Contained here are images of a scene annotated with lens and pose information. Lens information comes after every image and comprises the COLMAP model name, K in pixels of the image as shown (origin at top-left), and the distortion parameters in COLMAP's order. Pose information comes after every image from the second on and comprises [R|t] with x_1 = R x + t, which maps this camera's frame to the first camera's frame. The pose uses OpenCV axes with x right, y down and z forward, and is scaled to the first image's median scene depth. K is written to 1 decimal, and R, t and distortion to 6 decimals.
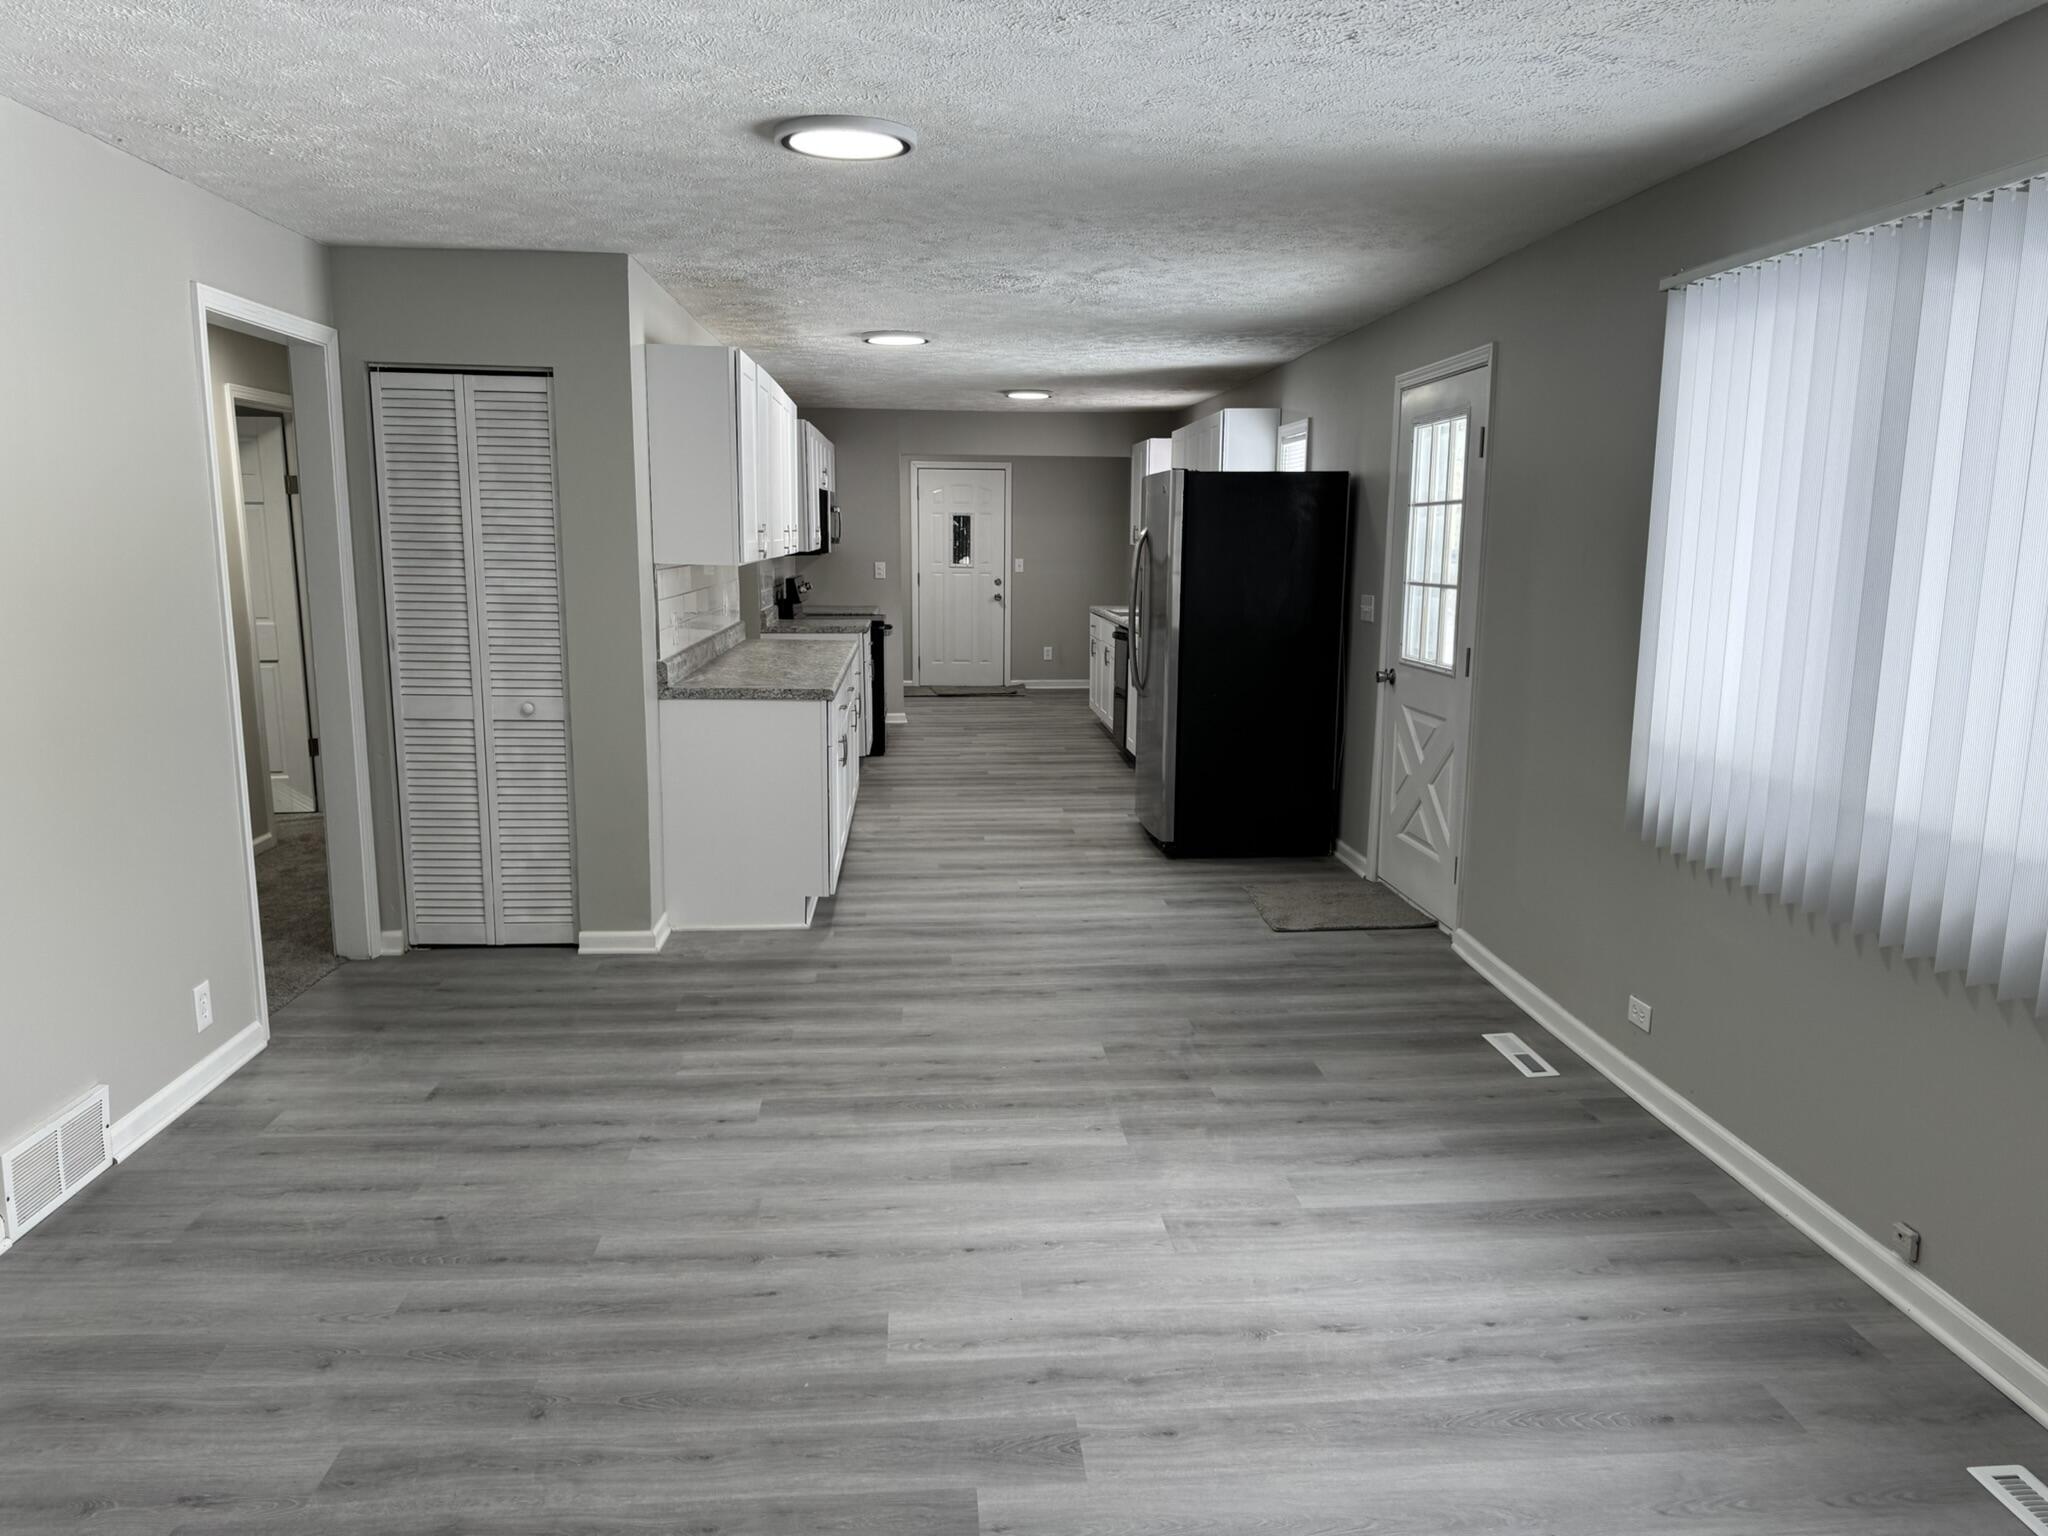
lens RADIAL K [[1433.2, 0, 1028.2], [0, 1433.2, 776.5], [0, 0, 1]] dist [0.135241, -0.203554]
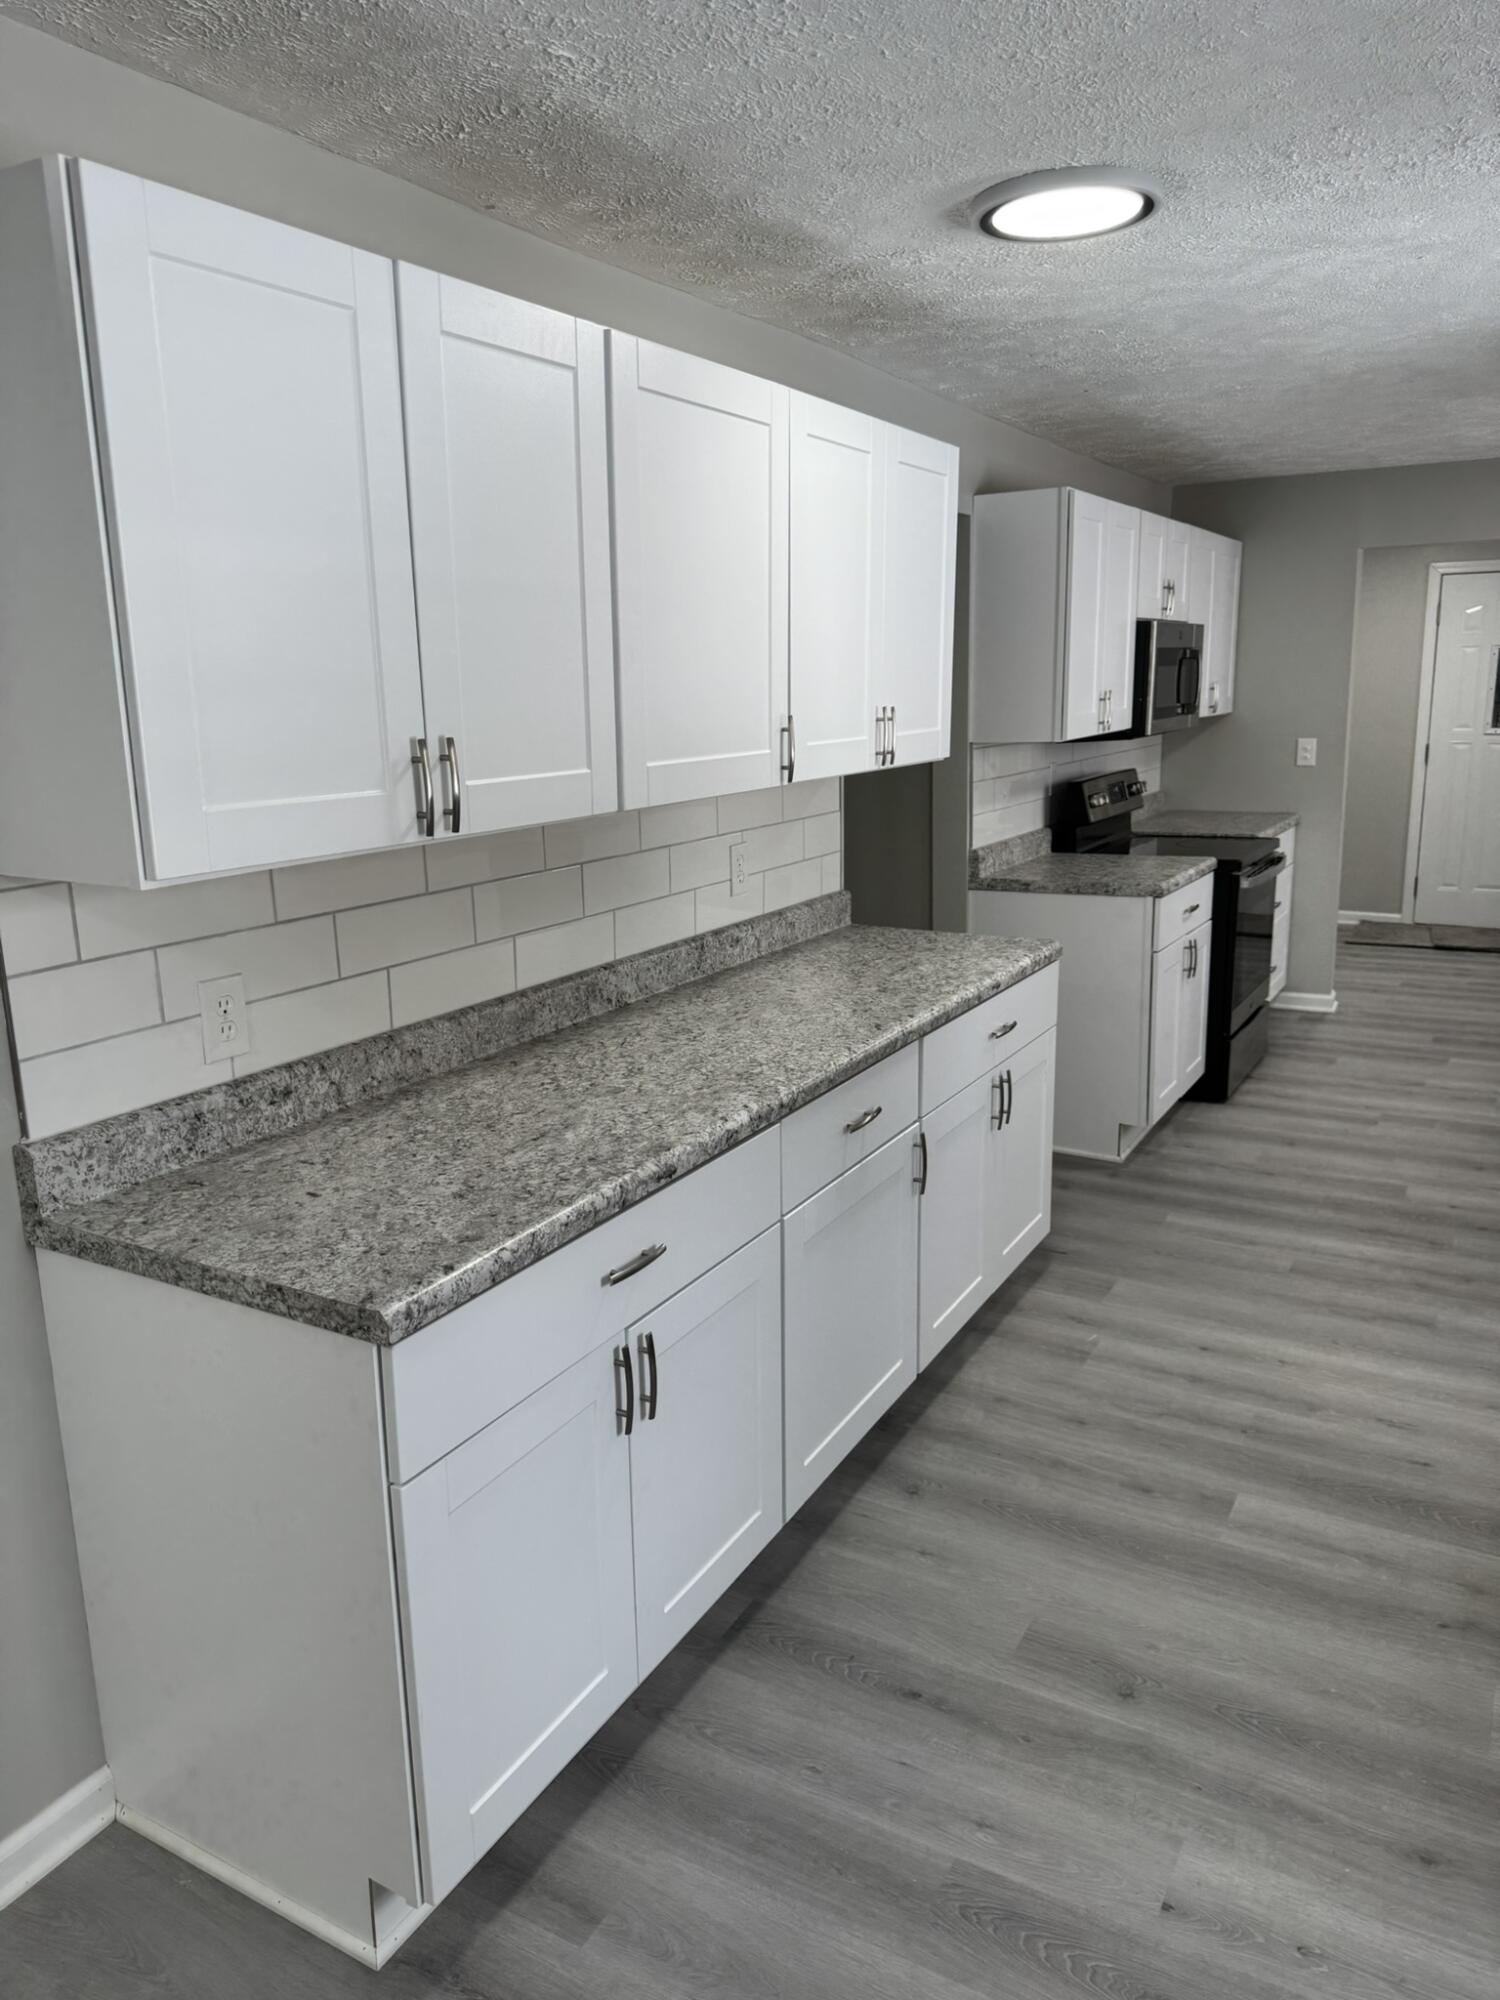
lens RADIAL K [[1399.6, 0, 750.0], [0, 1399.6, 1000.0], [0, 0, 1]] dist [0.135241, -0.203554]
pose [[0.830836, 0.105575, -0.546411, 0.056498], [-0.072393, 0.994001, 0.081981, -0.112350], [0.551788, -0.028557, 0.833495, 0.586064]]
